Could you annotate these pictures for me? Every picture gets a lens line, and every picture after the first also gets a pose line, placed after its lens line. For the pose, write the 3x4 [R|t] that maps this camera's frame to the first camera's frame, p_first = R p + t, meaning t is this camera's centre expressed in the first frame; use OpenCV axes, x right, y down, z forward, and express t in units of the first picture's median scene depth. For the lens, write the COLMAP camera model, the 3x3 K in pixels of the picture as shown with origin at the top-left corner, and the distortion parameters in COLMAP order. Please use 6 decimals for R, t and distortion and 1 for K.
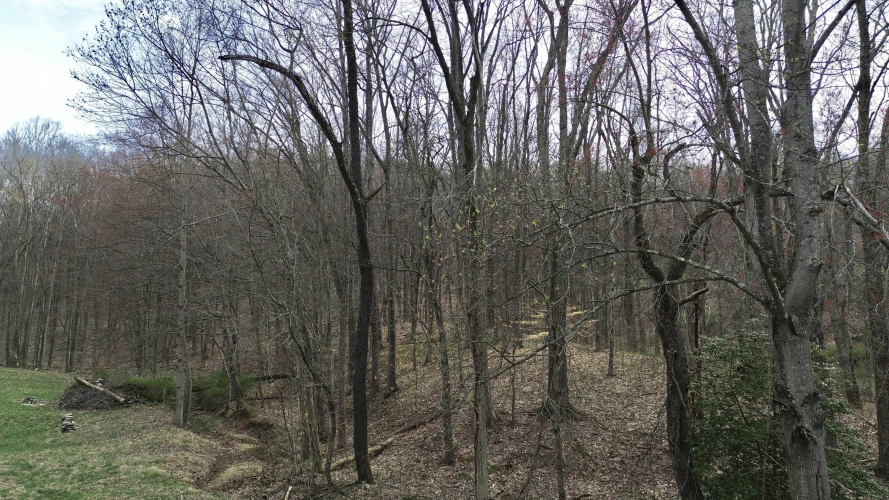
lens RADIAL K [[624.1, 0, 440.6], [0, 624.1, 246.2], [0, 0, 1]] dist [0.002771, -0.005088]
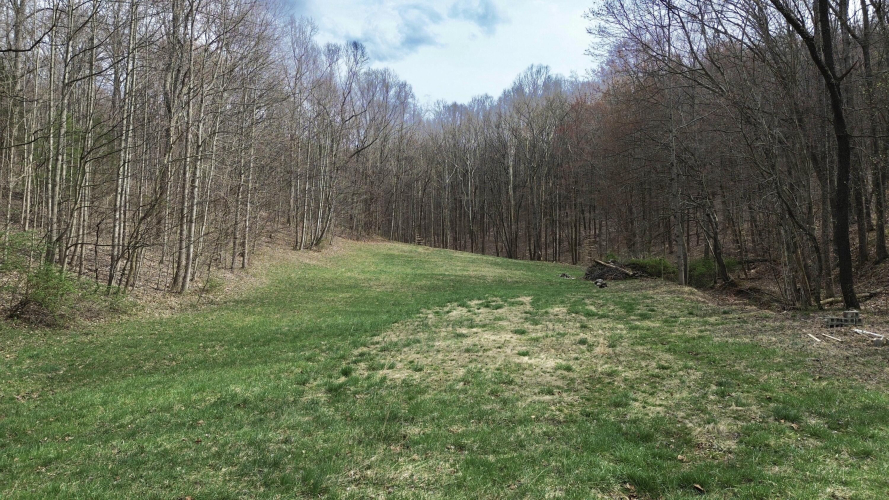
lens RADIAL K [[624.1, 0, 440.6], [0, 624.1, 246.2], [0, 0, 1]] dist [0.002771, -0.005088]
pose [[0.758754, -0.028966, -0.650733, 0.046611], [0.120595, 0.987987, 0.096635, 0.022168], [0.640117, -0.151797, 0.753132, -0.291966]]
